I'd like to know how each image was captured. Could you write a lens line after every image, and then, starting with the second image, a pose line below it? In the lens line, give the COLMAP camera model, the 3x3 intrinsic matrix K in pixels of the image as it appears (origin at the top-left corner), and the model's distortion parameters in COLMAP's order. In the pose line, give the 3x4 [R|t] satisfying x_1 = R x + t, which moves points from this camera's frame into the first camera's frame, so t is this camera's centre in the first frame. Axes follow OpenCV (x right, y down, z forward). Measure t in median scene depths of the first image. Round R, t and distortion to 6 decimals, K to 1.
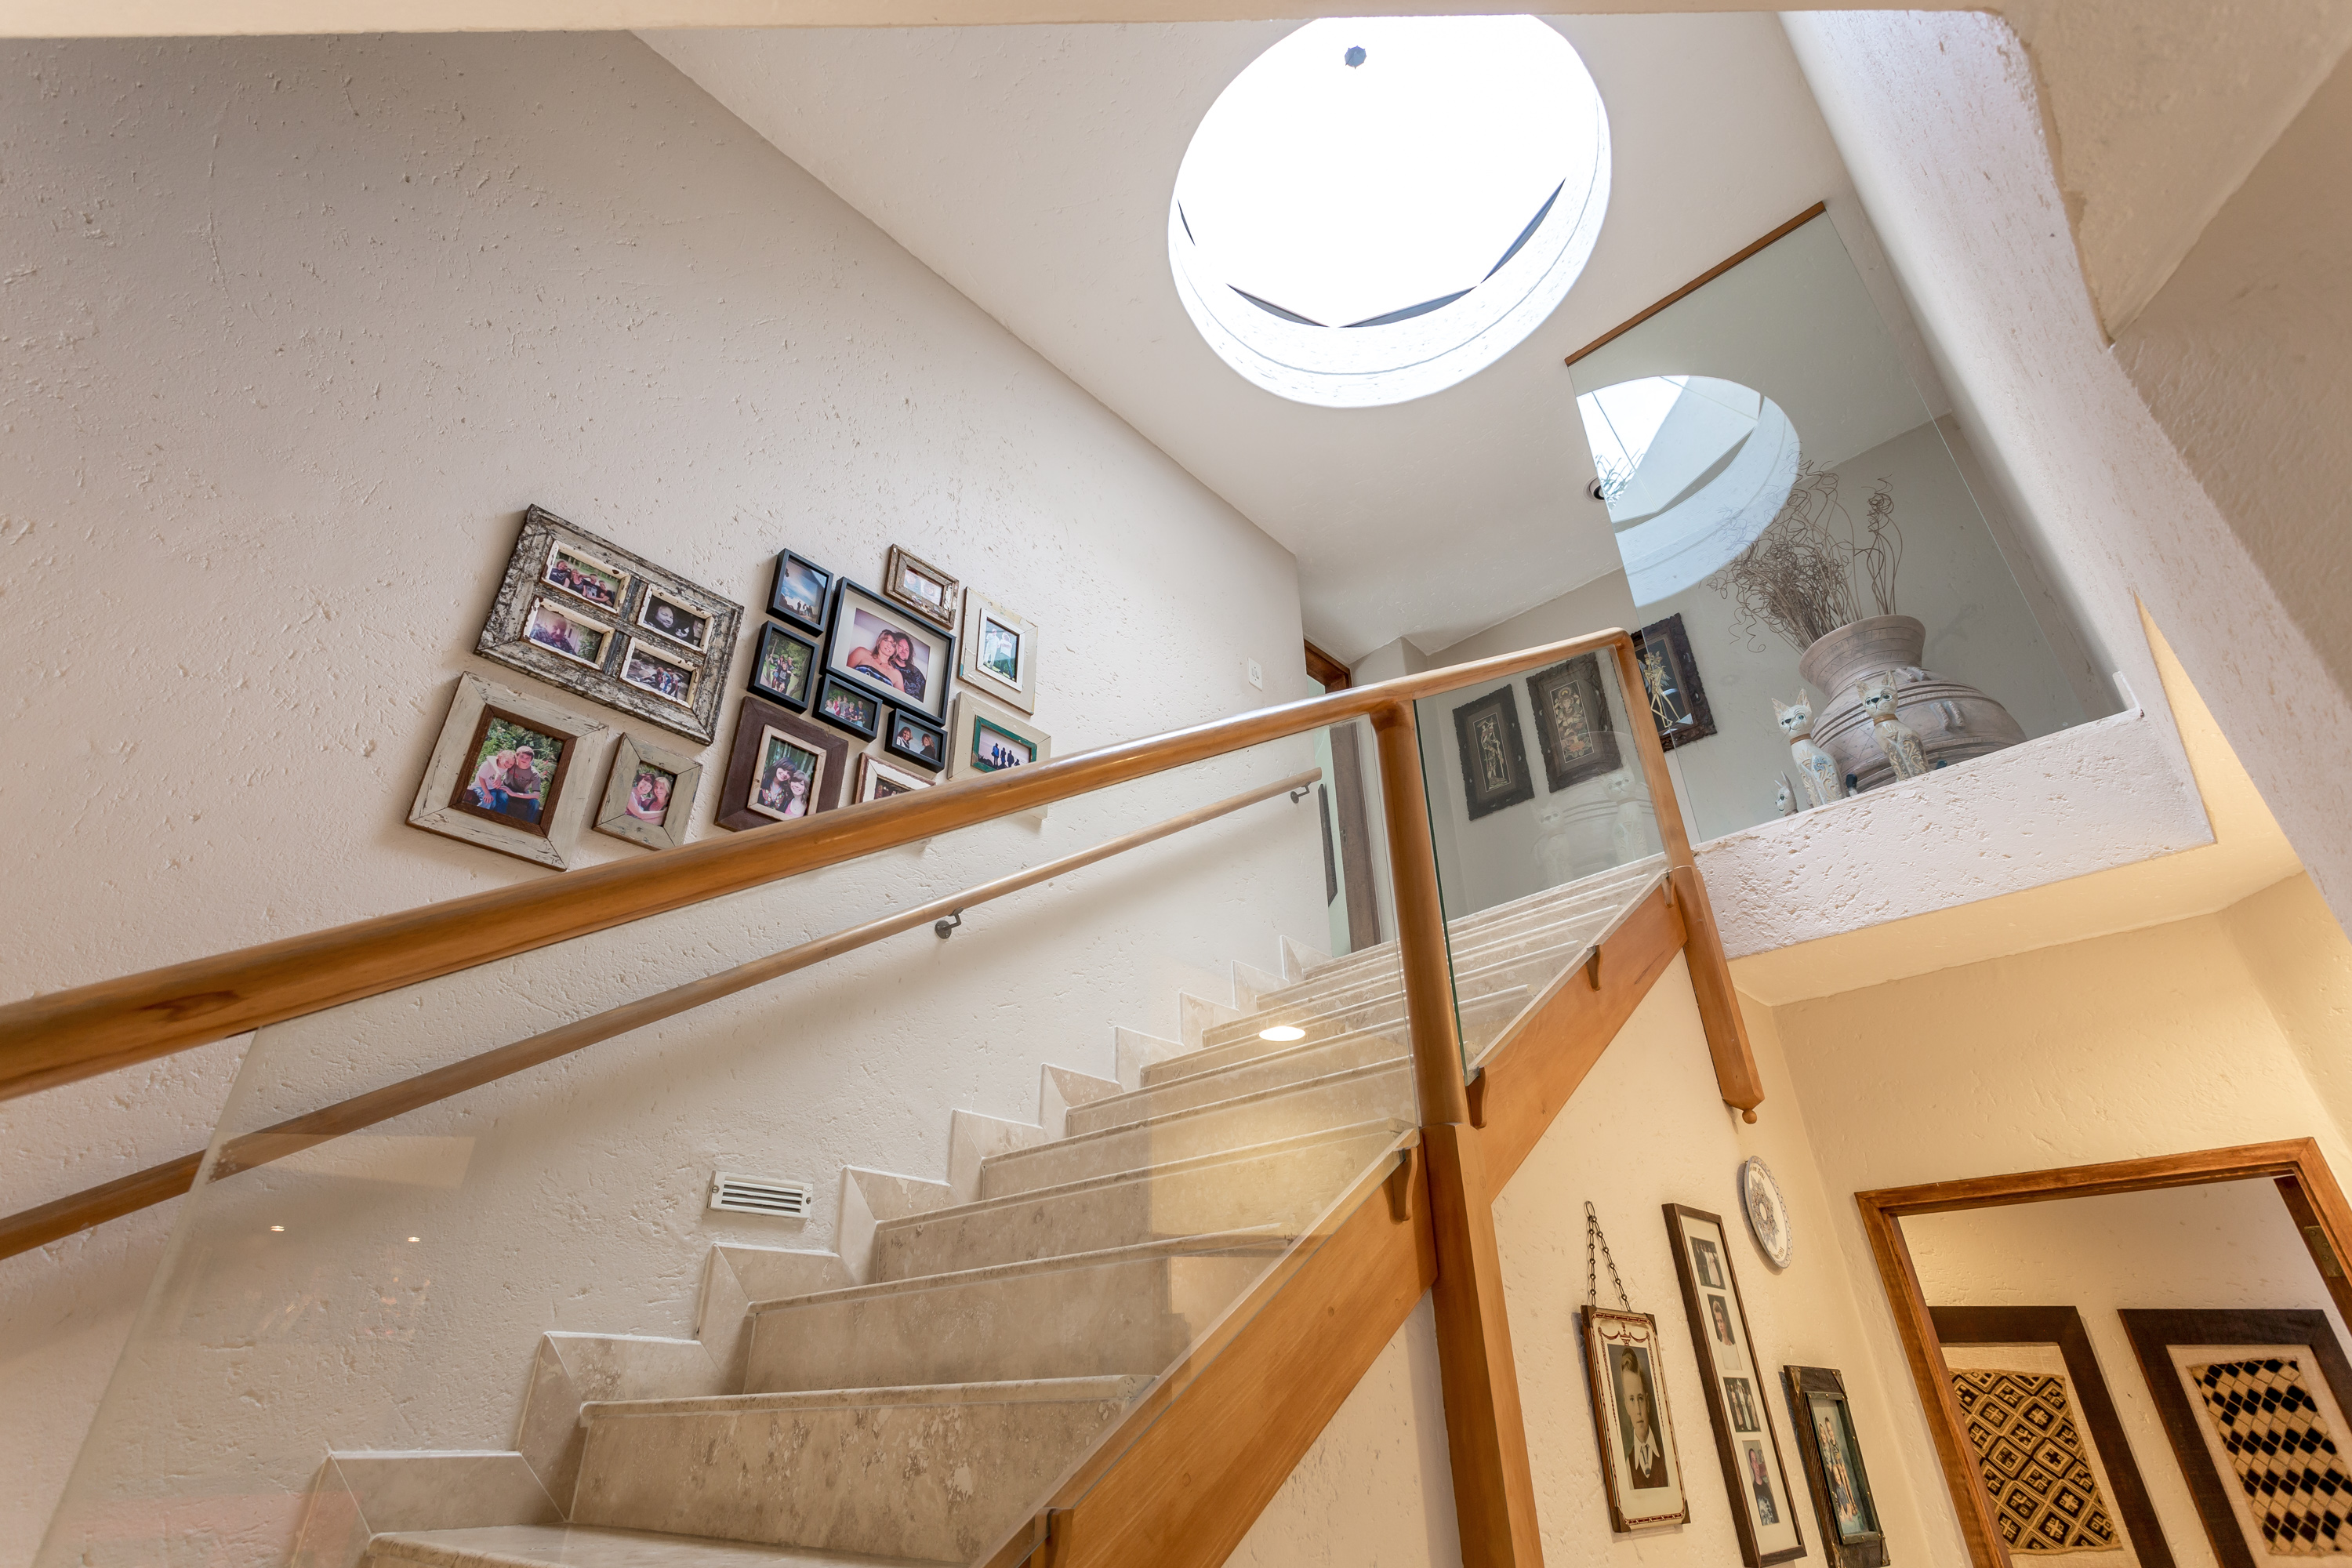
lens RADIAL K [[1110.1, 0, 1166.7], [0, 1110.1, 778.8], [0, 0, 1]] dist [0.001821, 0.001189]
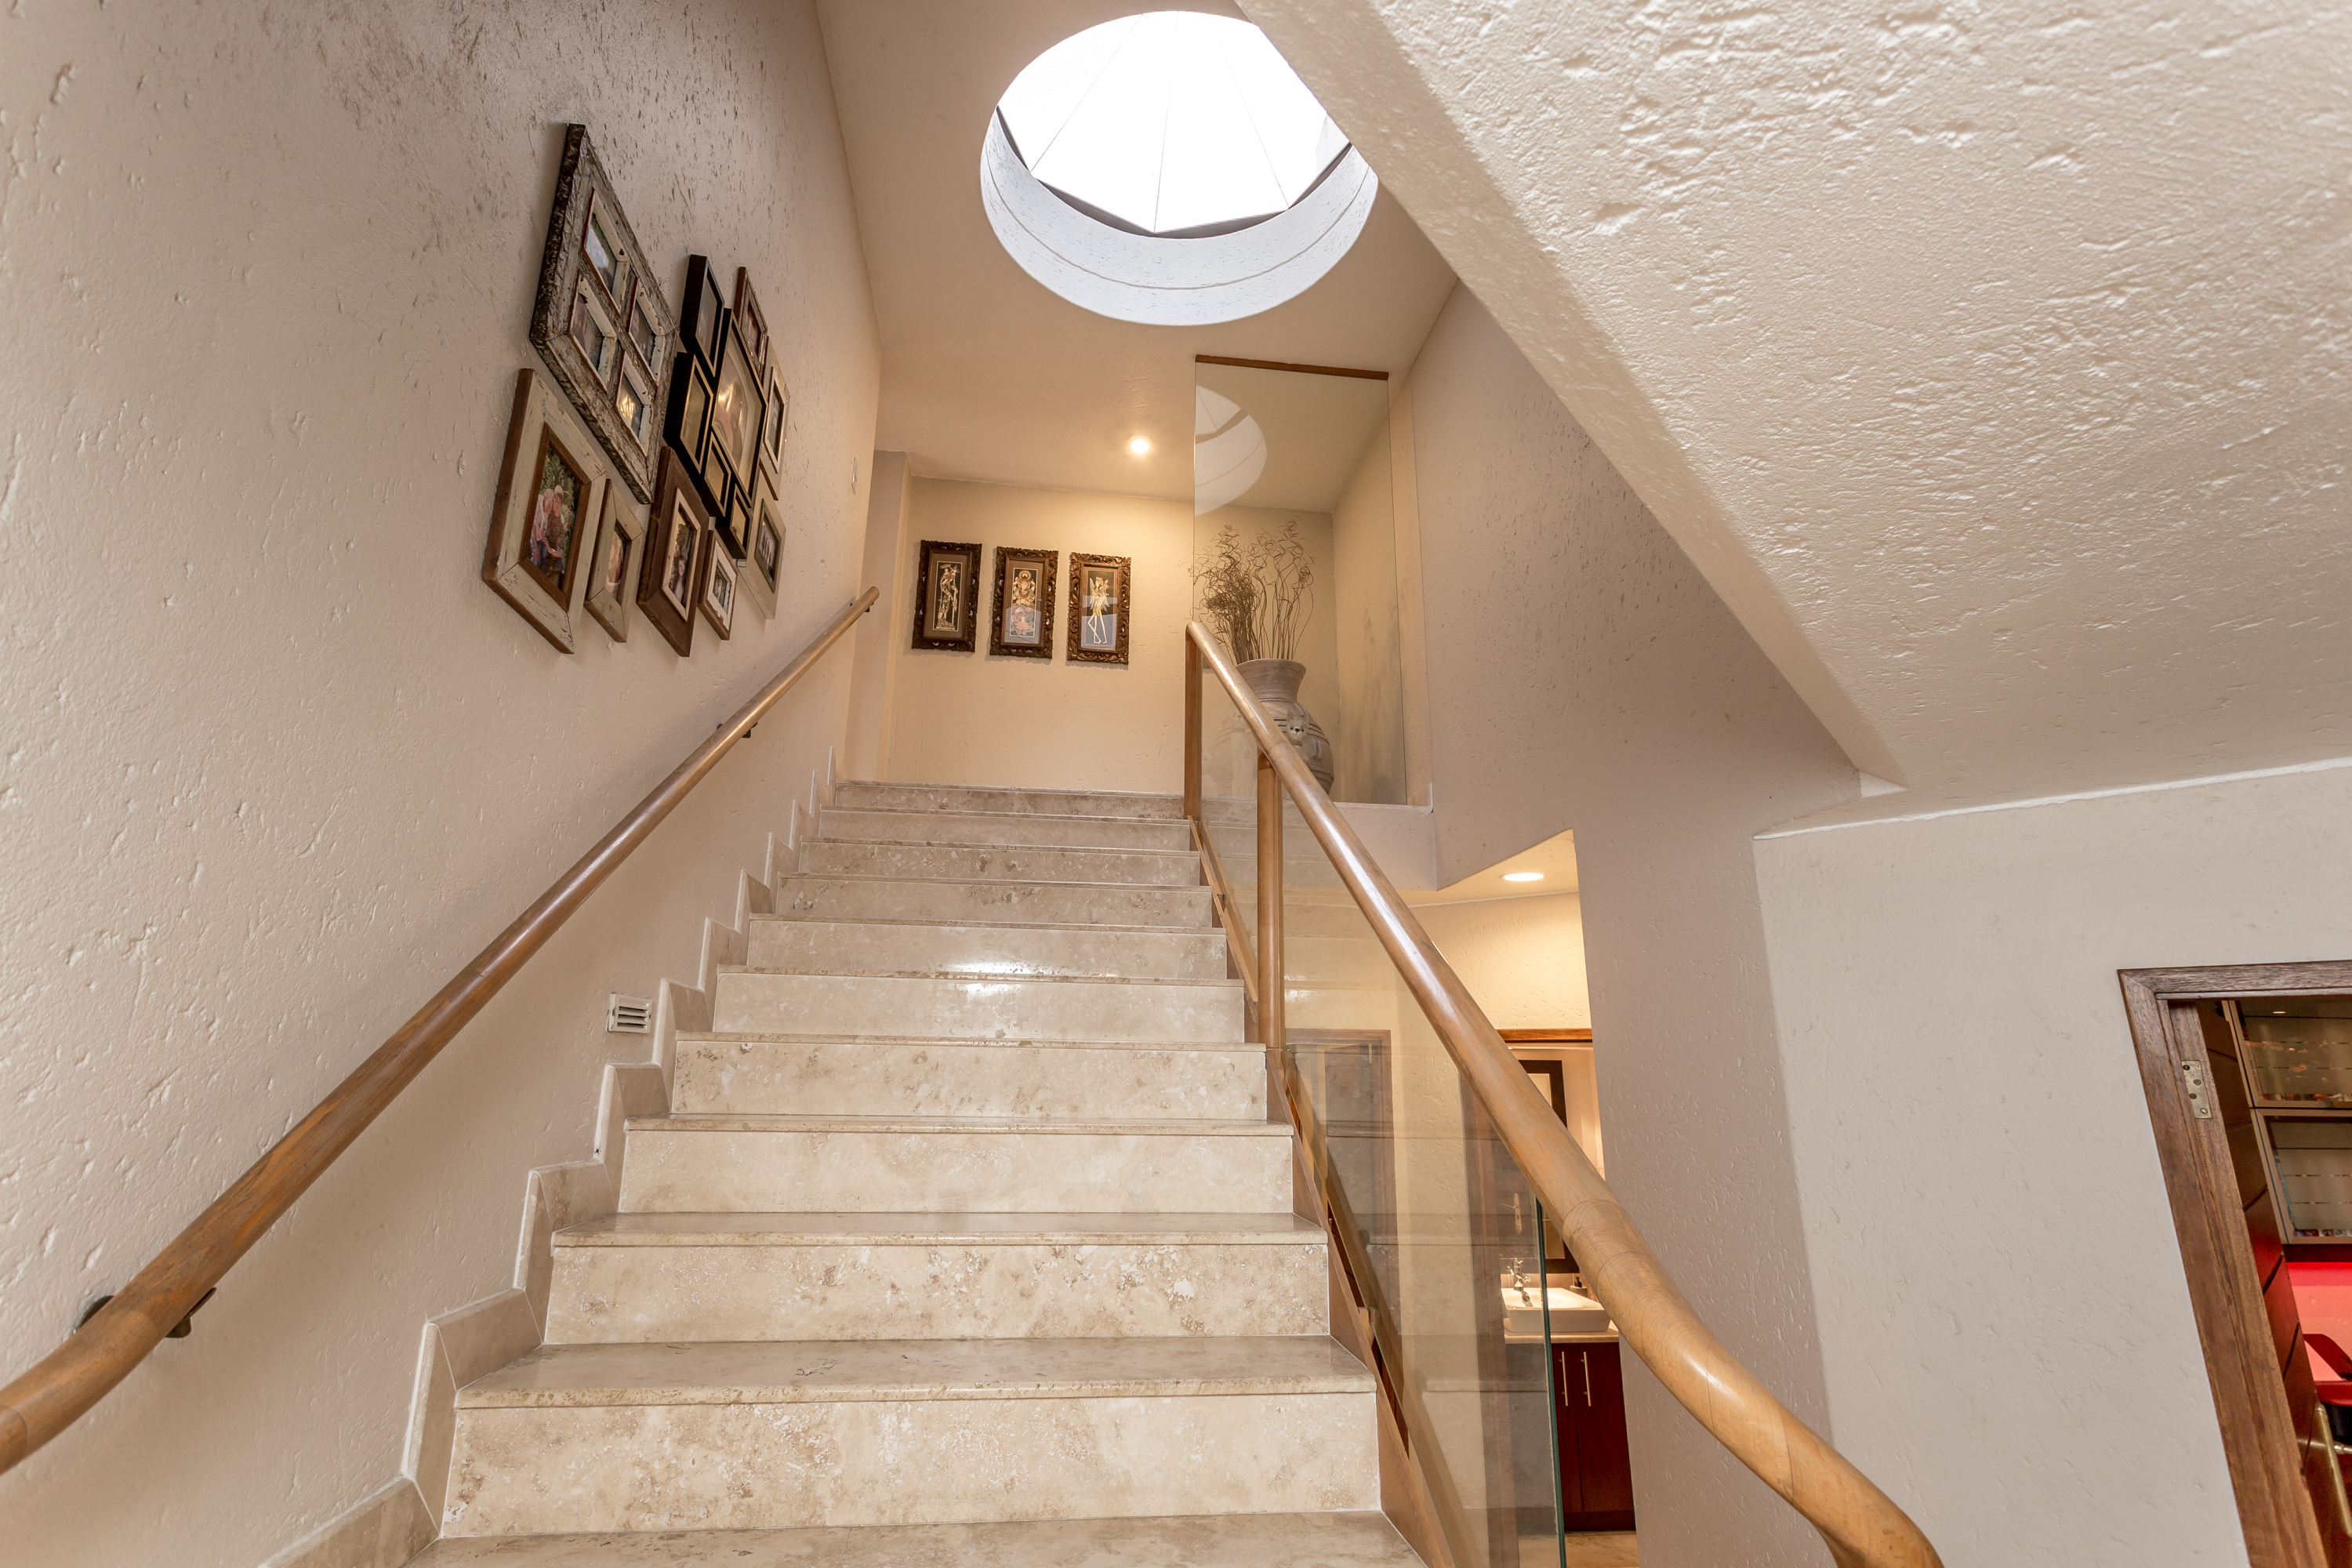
lens RADIAL K [[1110.1, 0, 1166.7], [0, 1110.1, 778.8], [0, 0, 1]] dist [0.001821, 0.001189]
pose [[0.631851, 0.219907, 0.743240, -1.241828], [-0.407259, 0.910065, 0.076957, -0.113728], [-0.659473, -0.351316, 0.664584, 0.179859]]
